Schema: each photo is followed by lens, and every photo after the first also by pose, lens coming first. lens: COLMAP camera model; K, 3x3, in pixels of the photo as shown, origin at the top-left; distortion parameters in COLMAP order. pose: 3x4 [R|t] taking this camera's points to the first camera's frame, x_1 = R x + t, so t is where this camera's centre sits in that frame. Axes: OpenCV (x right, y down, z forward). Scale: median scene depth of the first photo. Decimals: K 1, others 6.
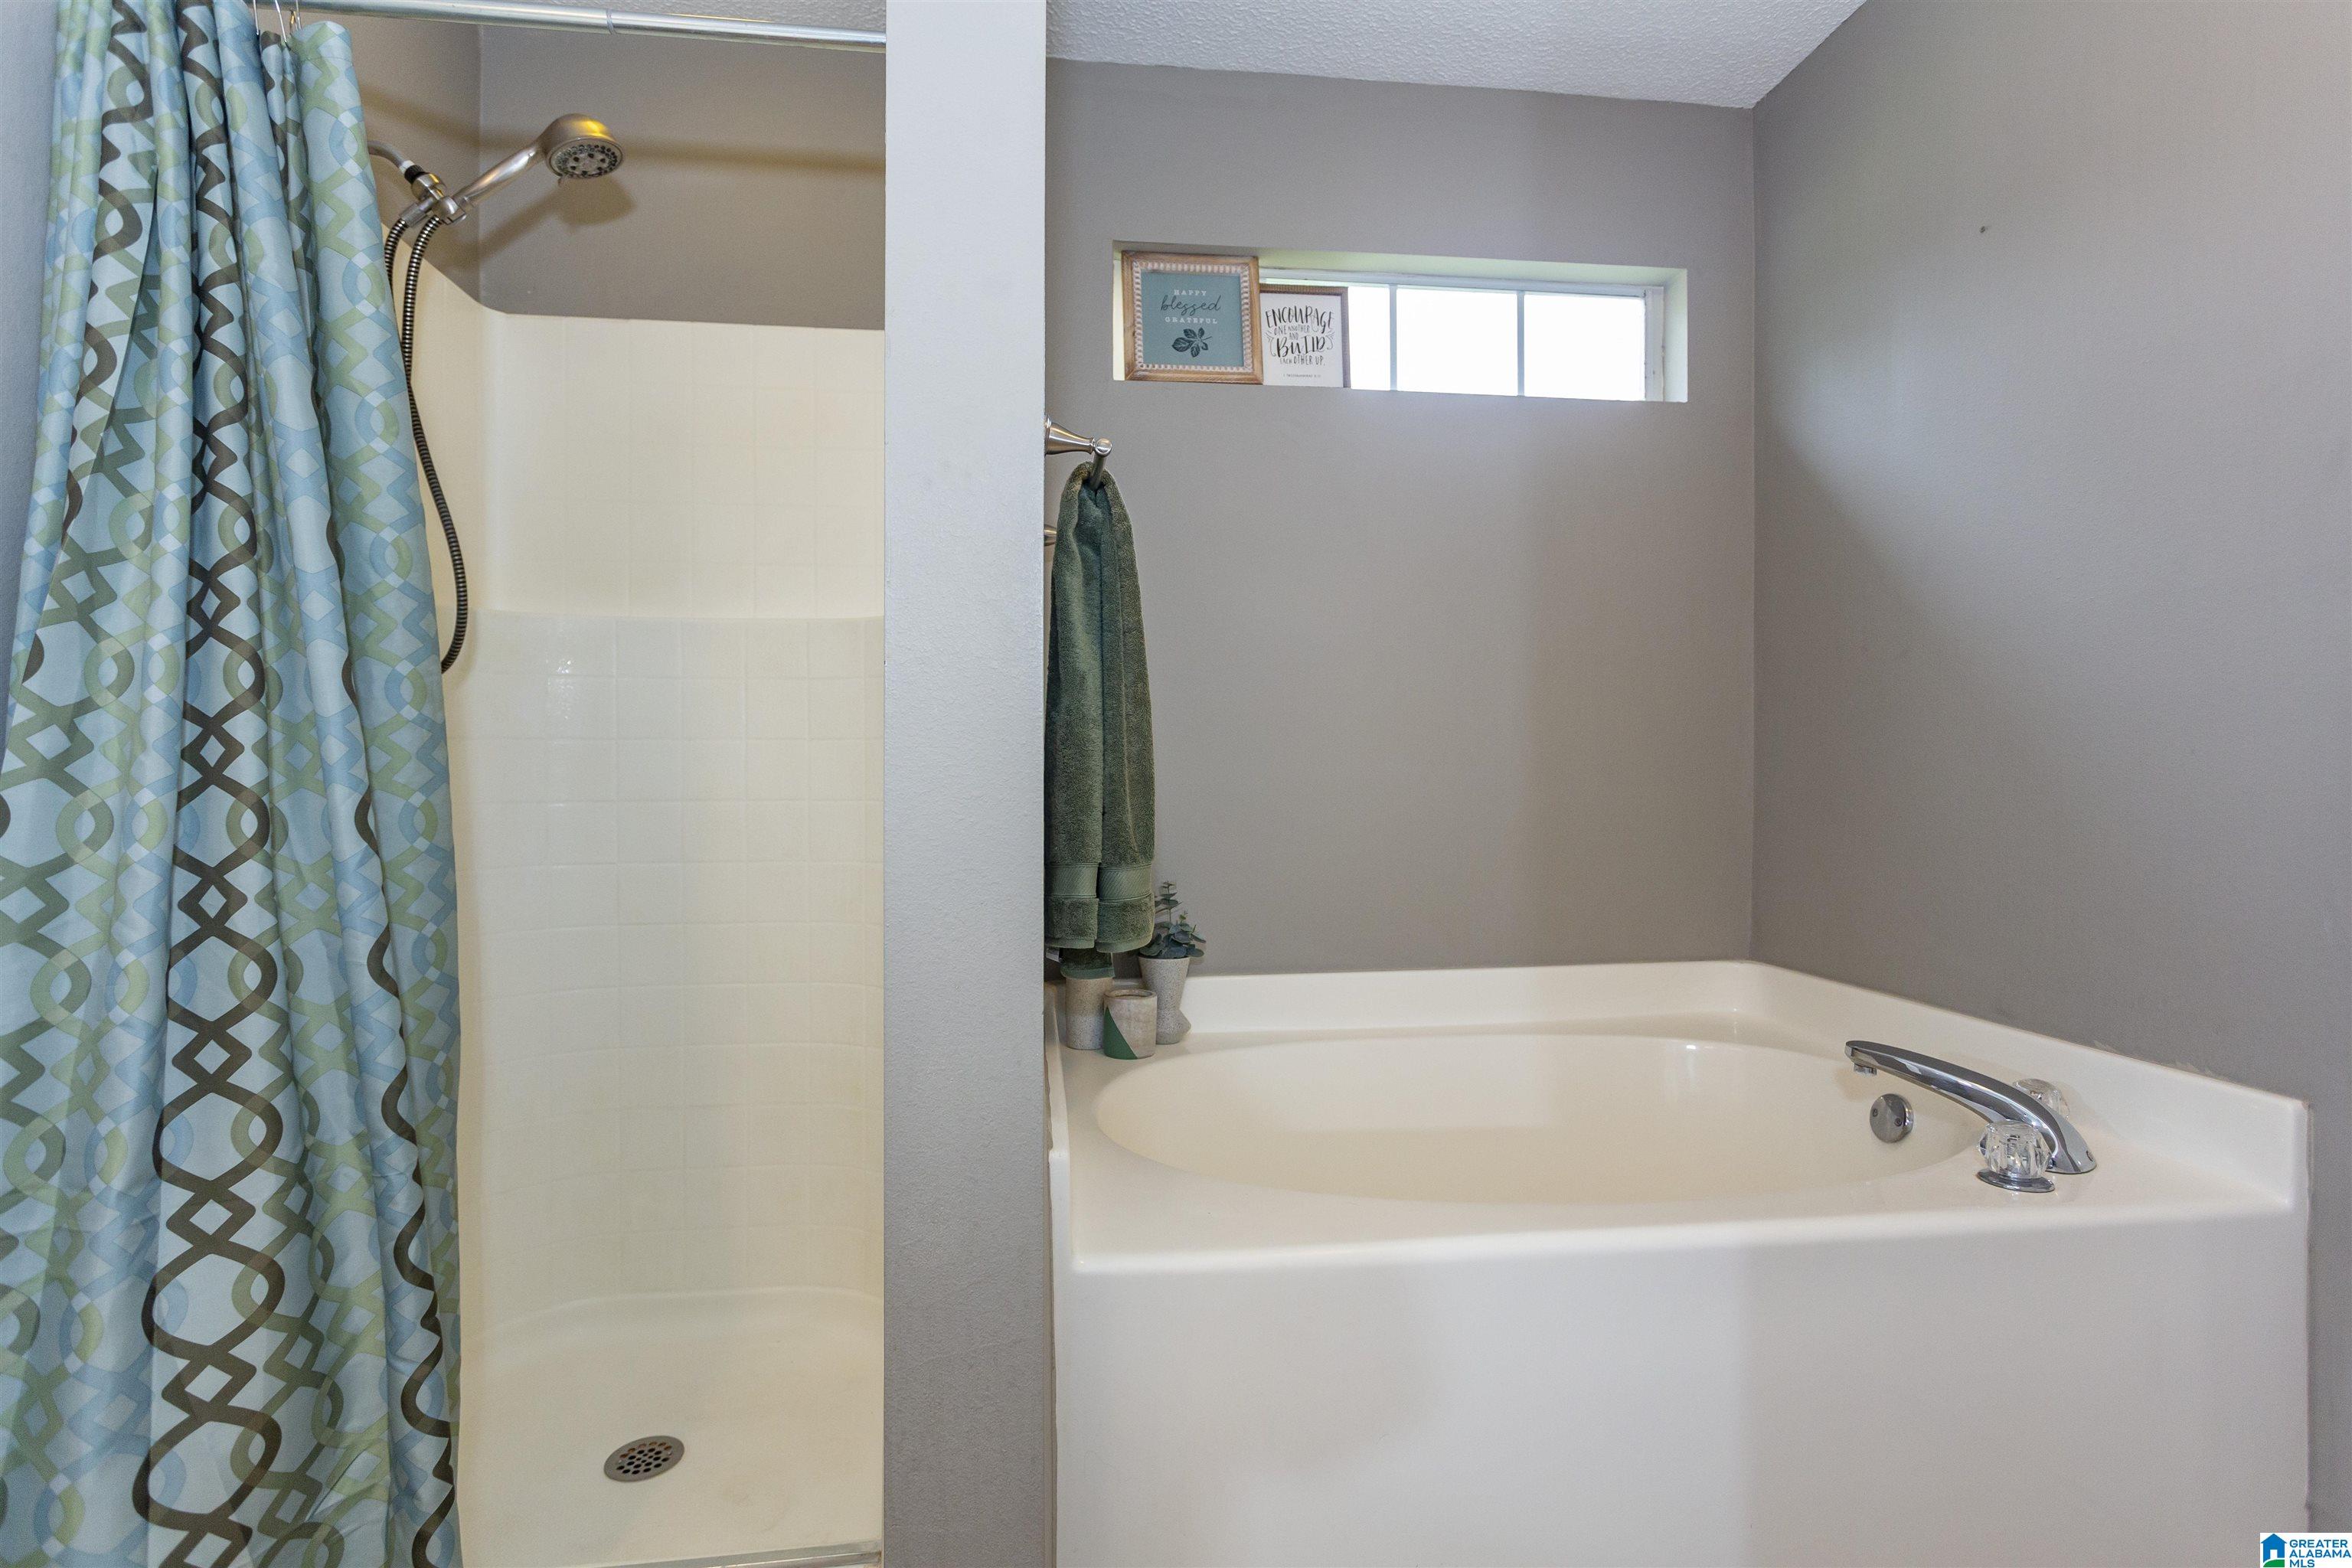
lens RADIAL K [[1117.2, 0, 1176.3], [0, 1117.2, 777.0], [0, 0, 1]] dist [0.003279, 0.000491]
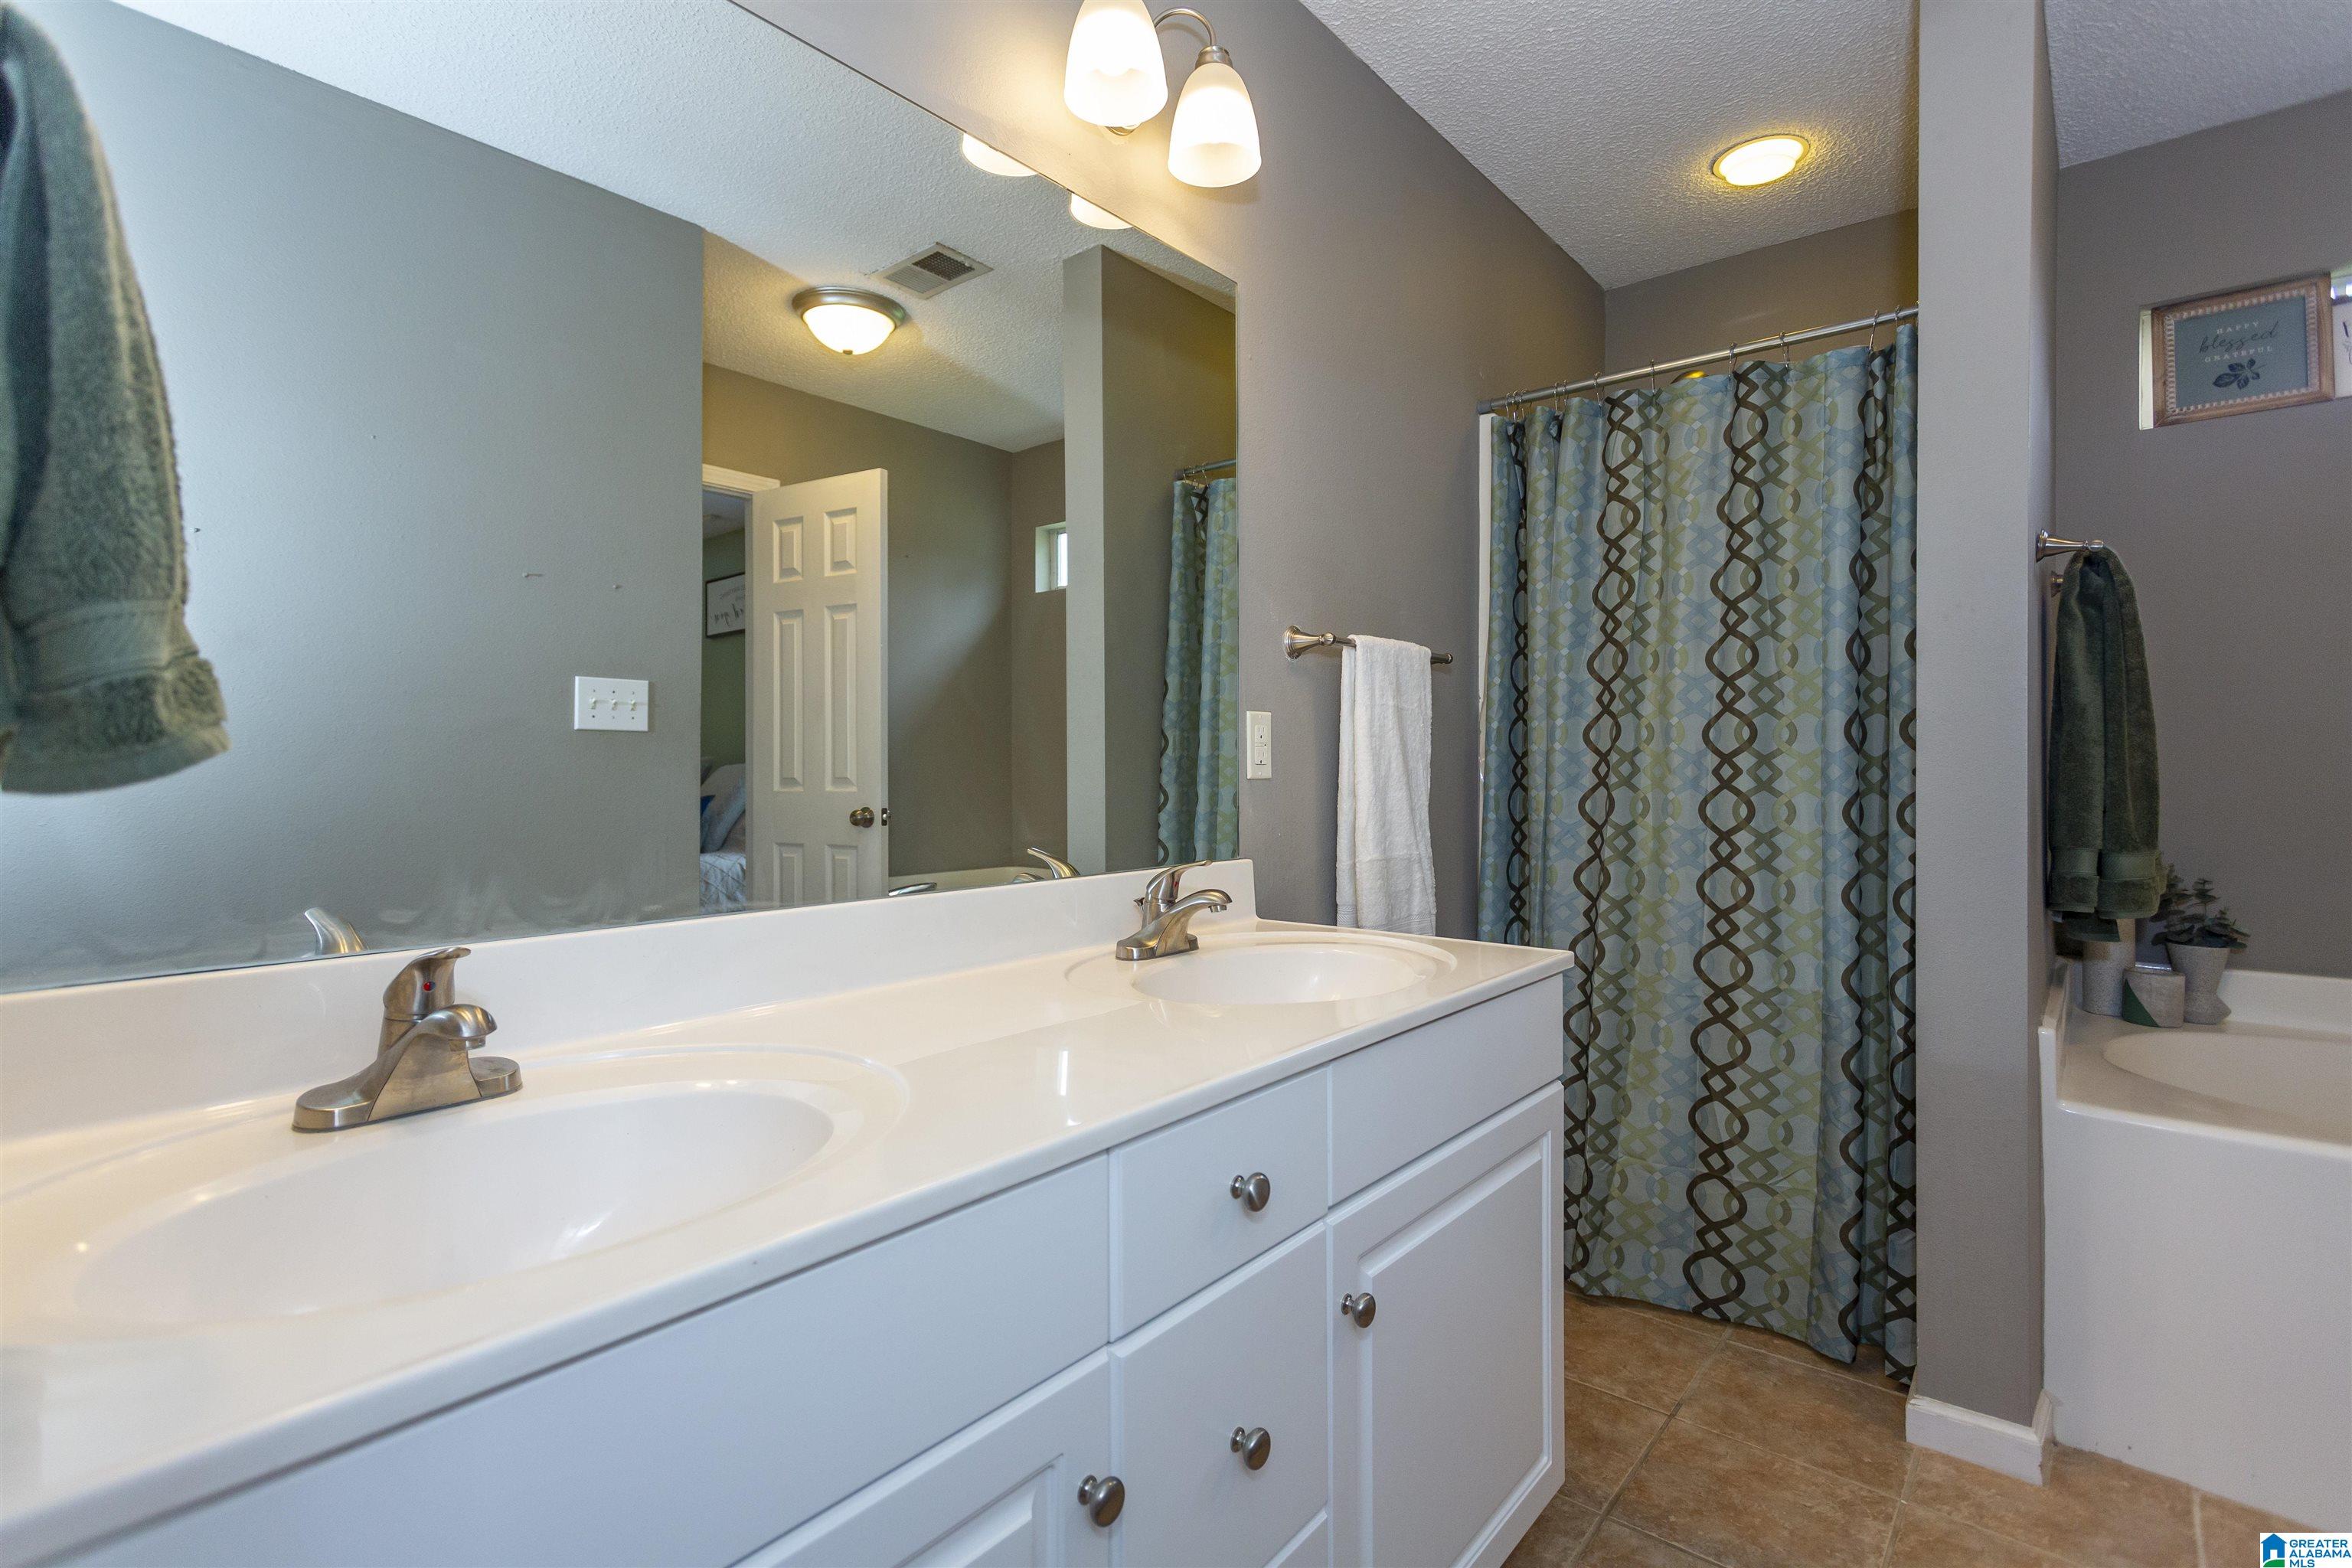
lens RADIAL K [[1117.2, 0, 1181.6], [0, 1117.2, 762.3], [0, 0, 1]] dist [0.003279, 0.000491]
pose [[0.687026, -0.000619, -0.726632, 0.140736], [-0.005725, 0.999964, -0.006265, -0.010320], [0.726610, 0.008465, 0.686998, -0.665055]]
